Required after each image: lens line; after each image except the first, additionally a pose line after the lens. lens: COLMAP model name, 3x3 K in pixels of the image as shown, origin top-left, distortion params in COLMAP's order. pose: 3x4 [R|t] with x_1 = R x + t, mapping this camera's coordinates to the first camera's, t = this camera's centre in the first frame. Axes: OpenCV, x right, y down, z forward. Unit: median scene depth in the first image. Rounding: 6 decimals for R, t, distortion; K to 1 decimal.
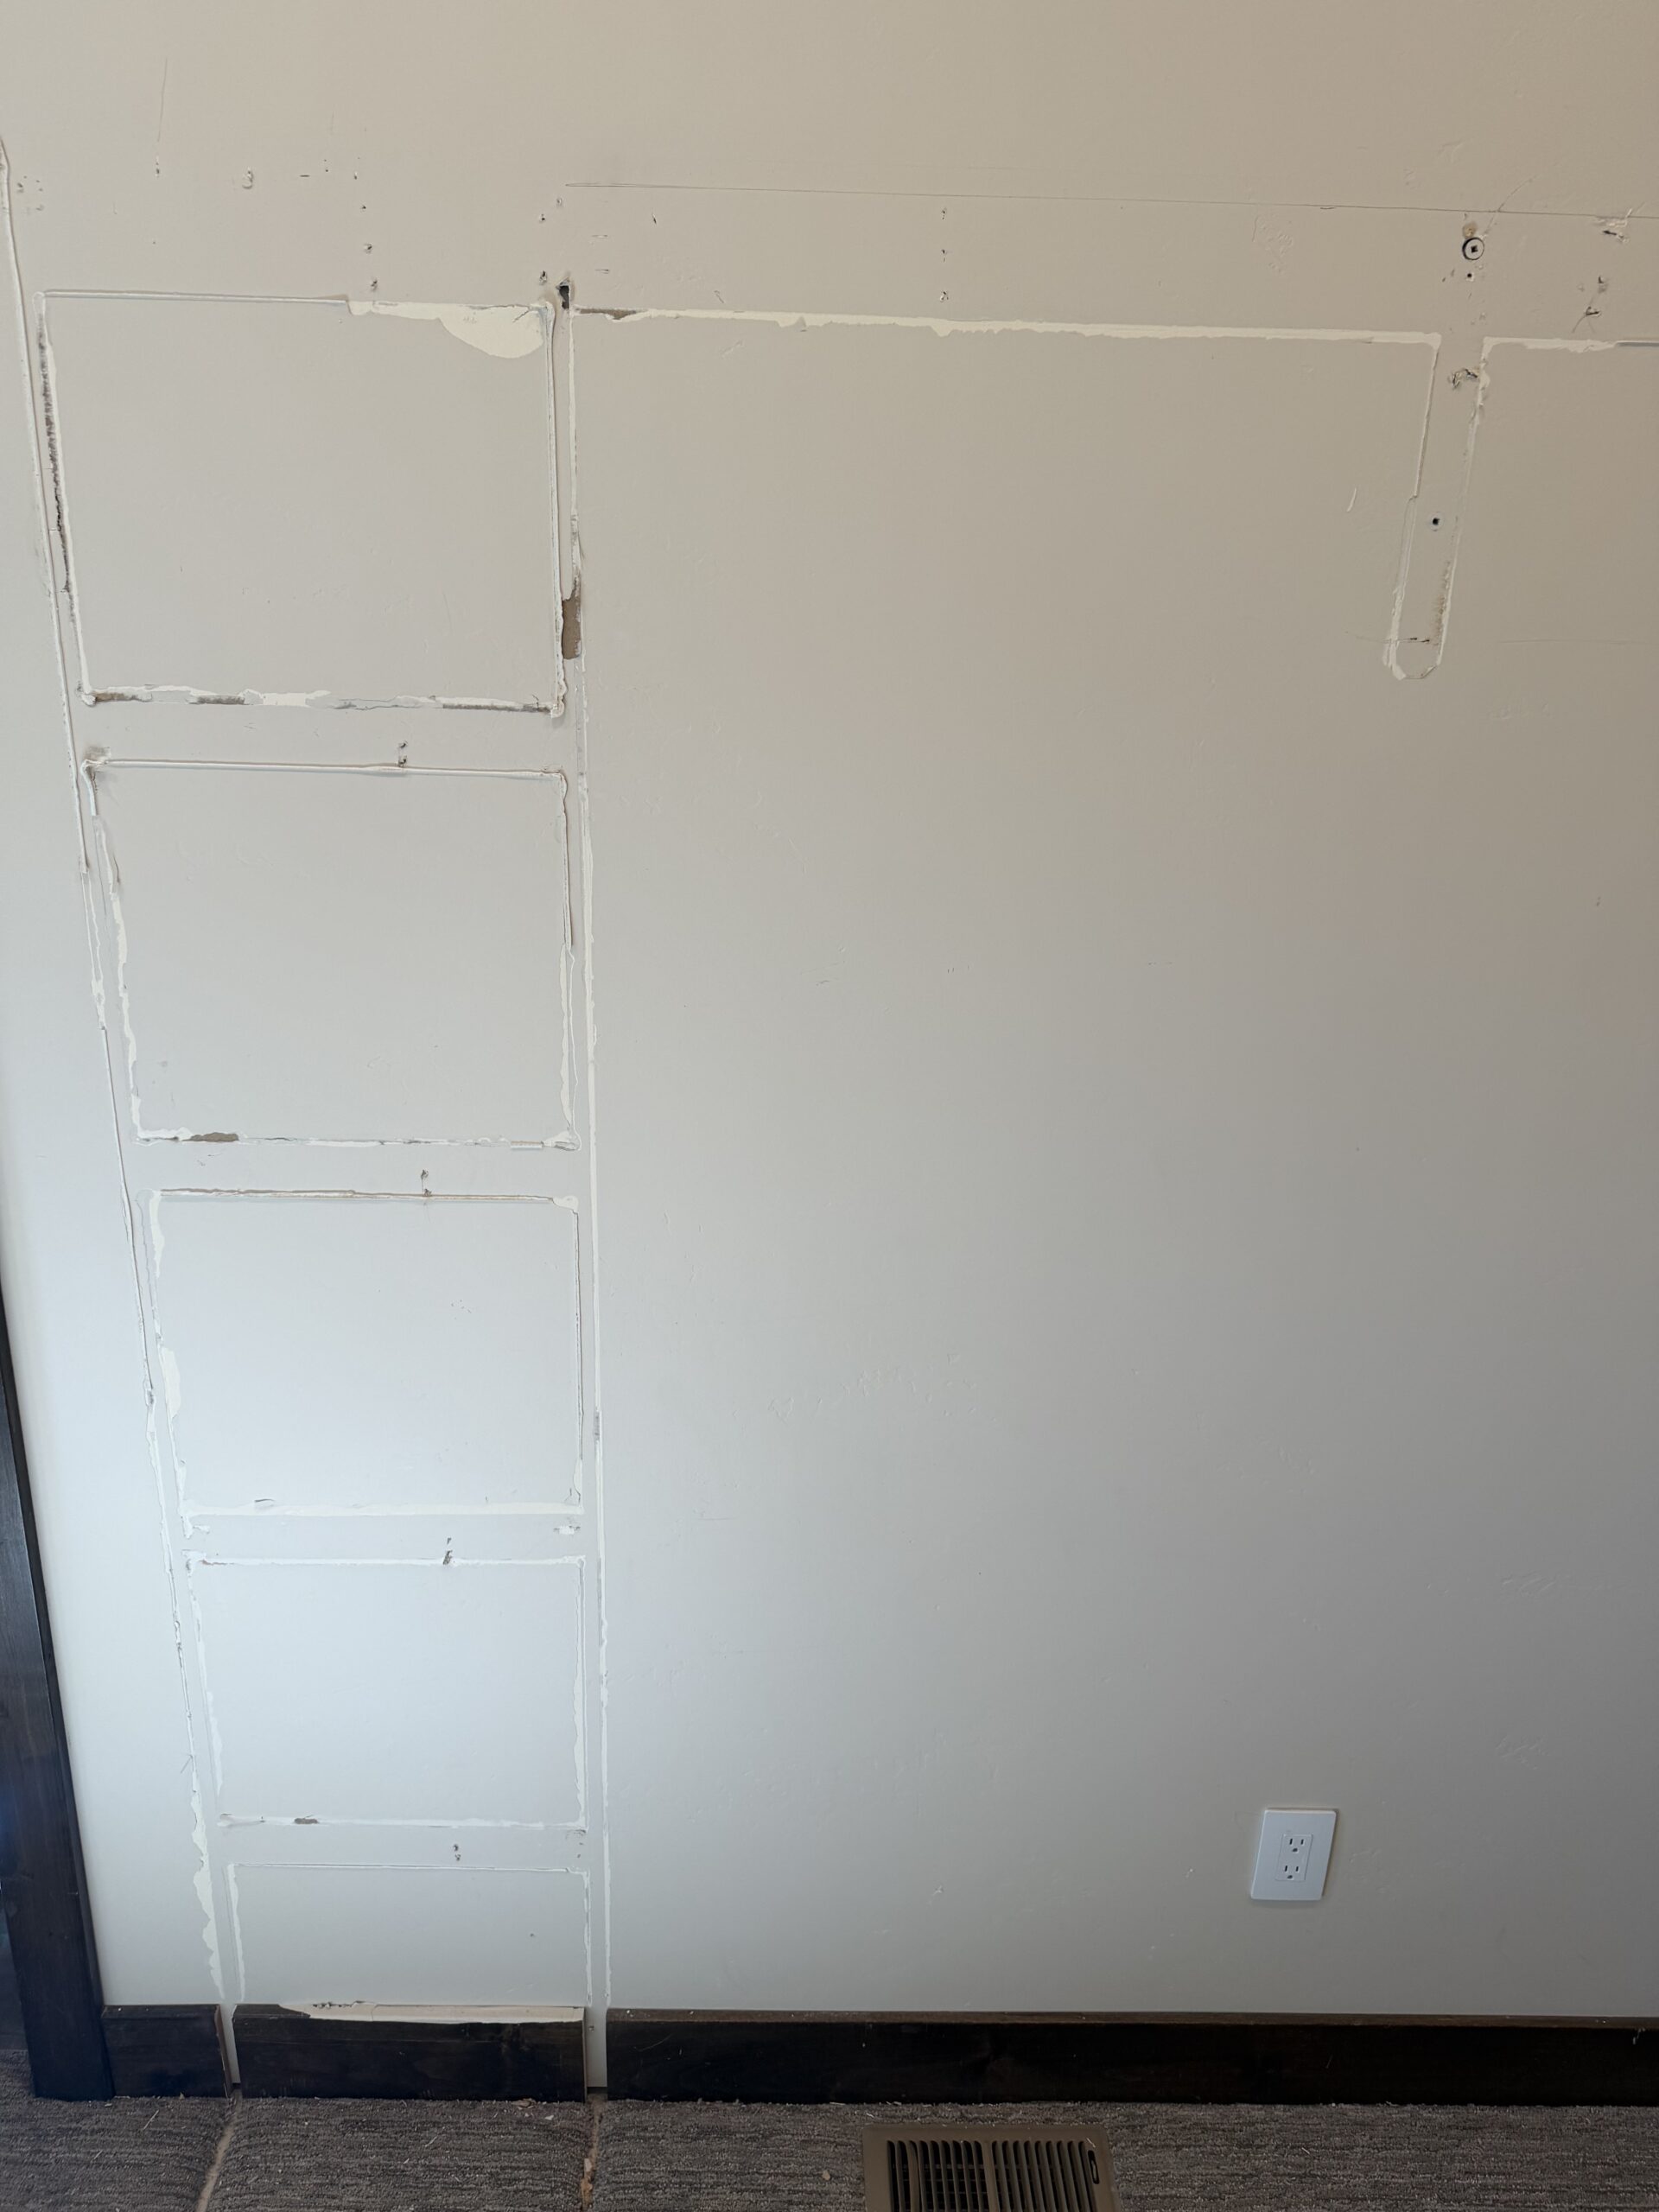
lens RADIAL K [[1531.6, 0, 829.7], [0, 1531.6, 1117.4], [0, 0, 1]] dist [0.027117, -0.031196]
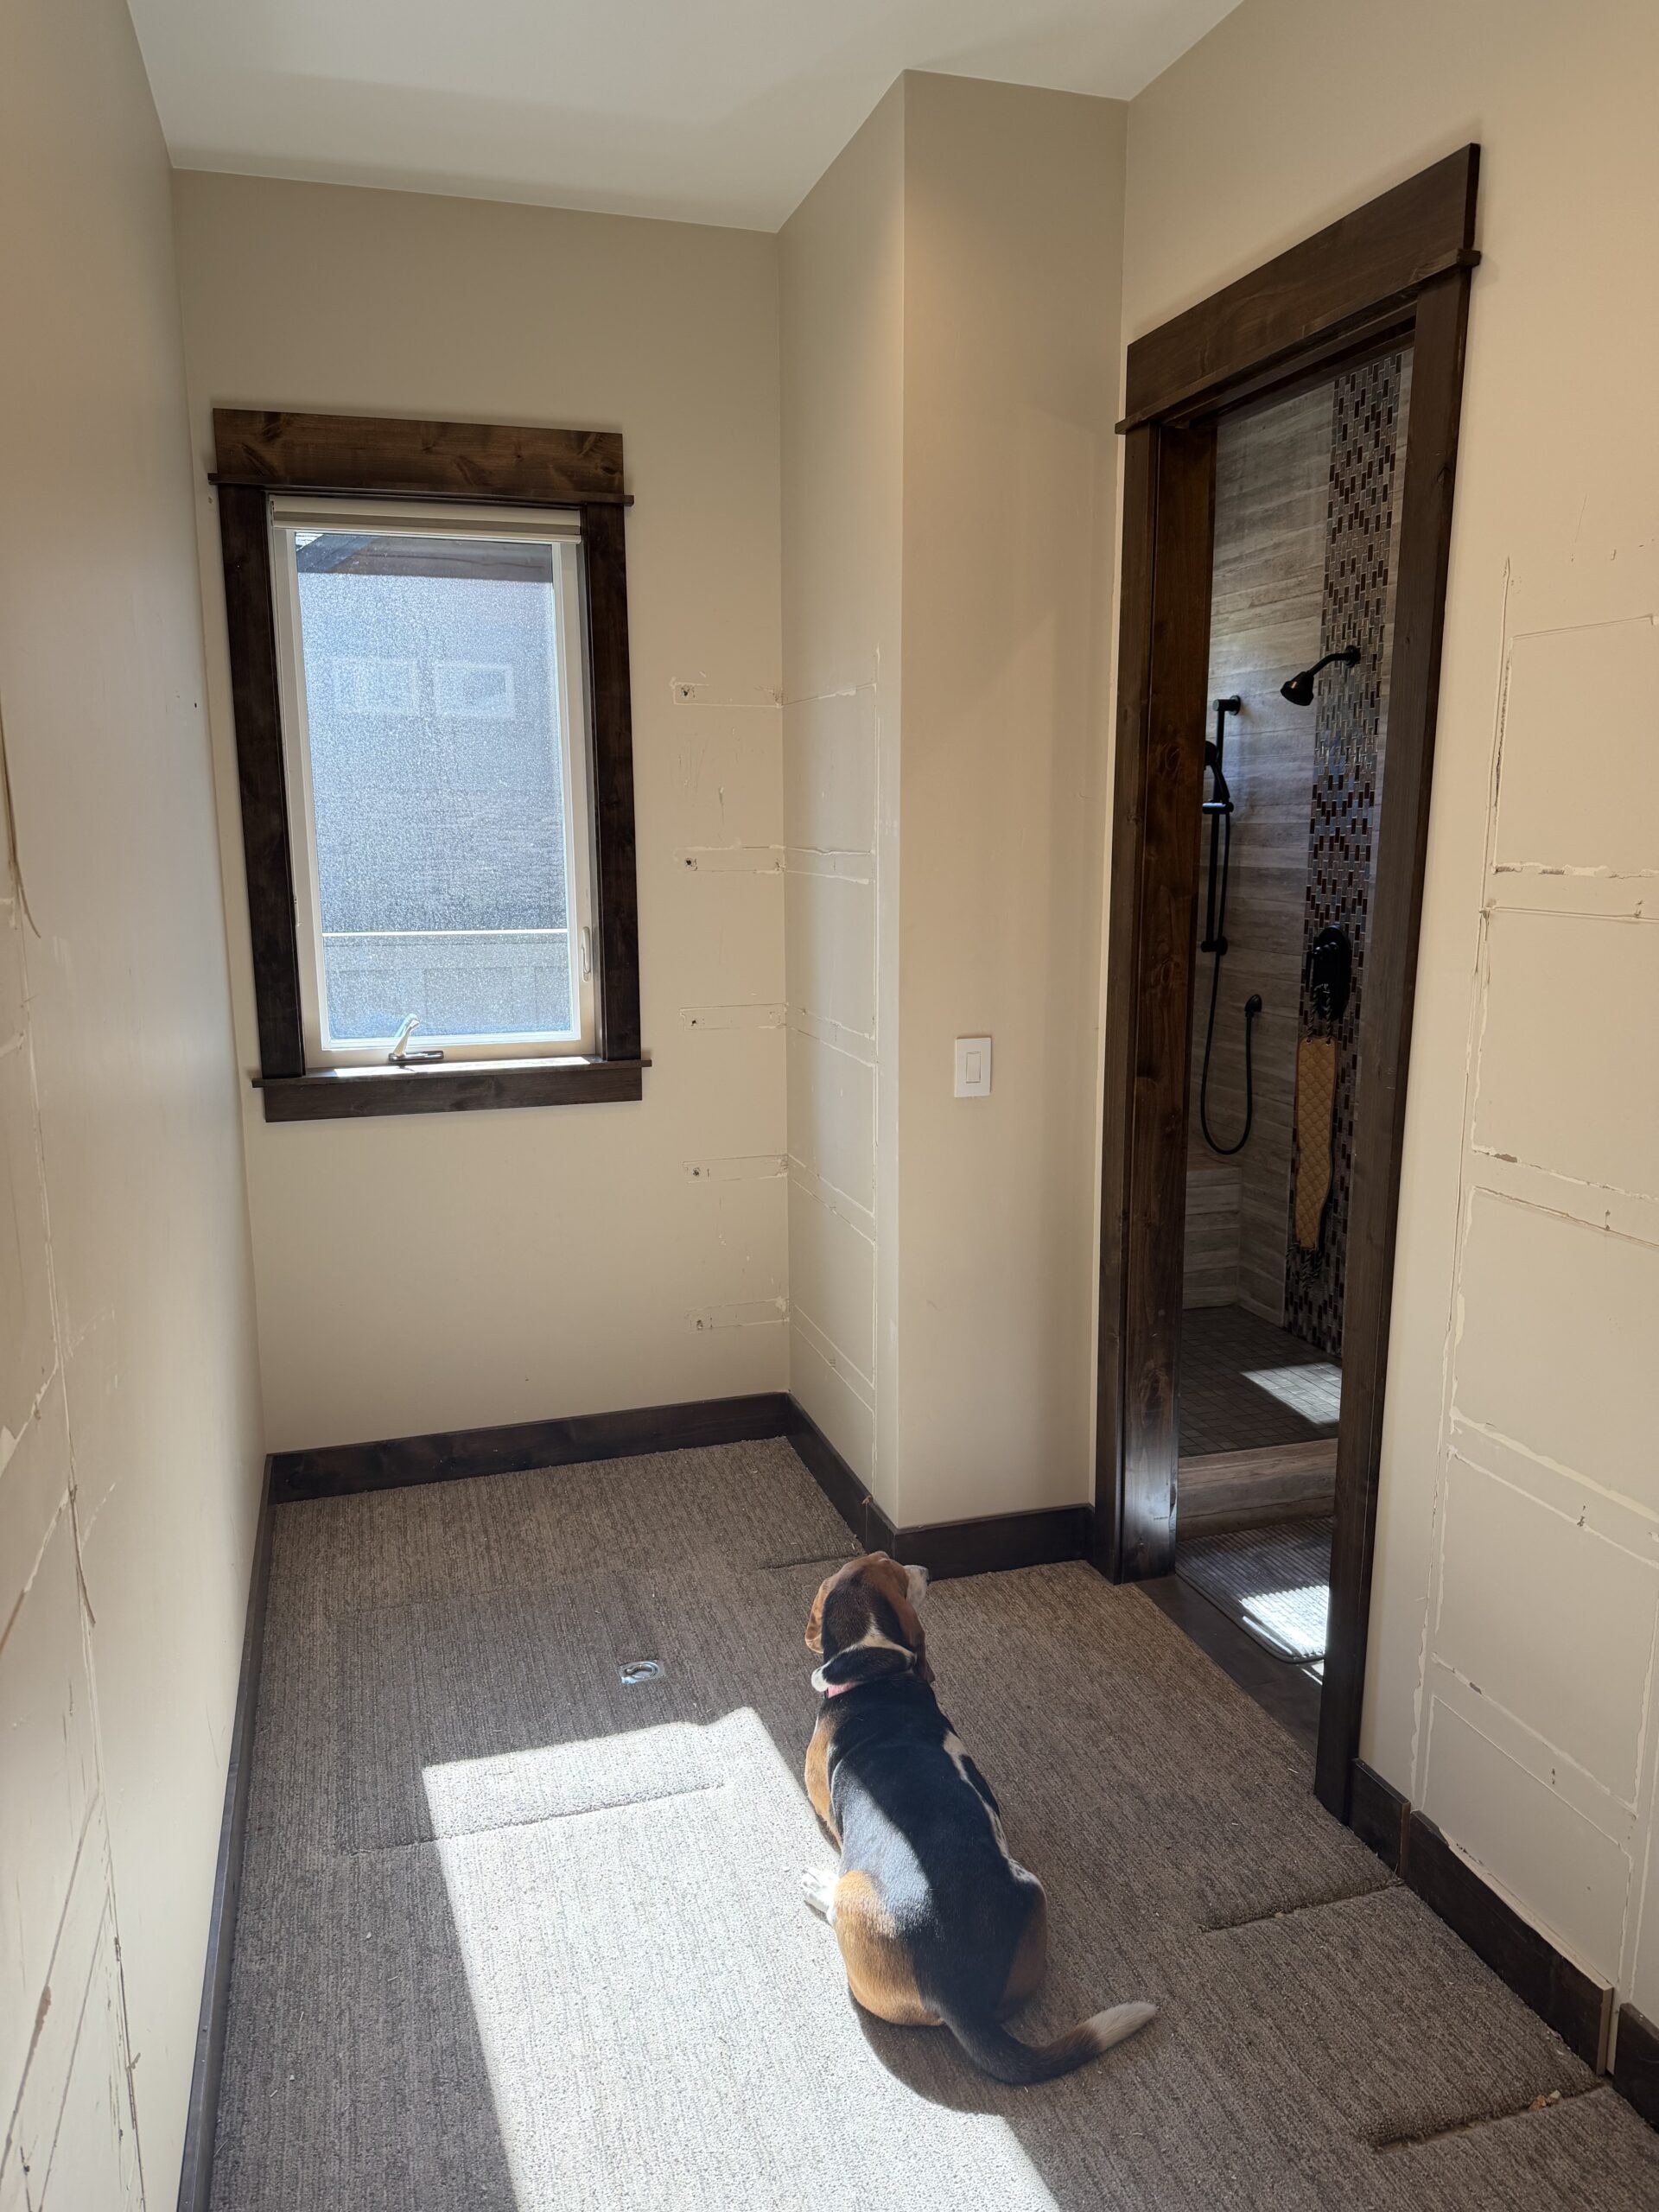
lens RADIAL K [[1531.6, 0, 768.3], [0, 1531.6, 1124.6], [0, 0, 1]] dist [0.027117, -0.031196]
pose [[0.255793, 0.167189, -0.952165, 0.755358], [-0.296072, 0.951152, 0.087473, 0.057761], [0.920278, 0.259534, 0.292798, -0.097166]]
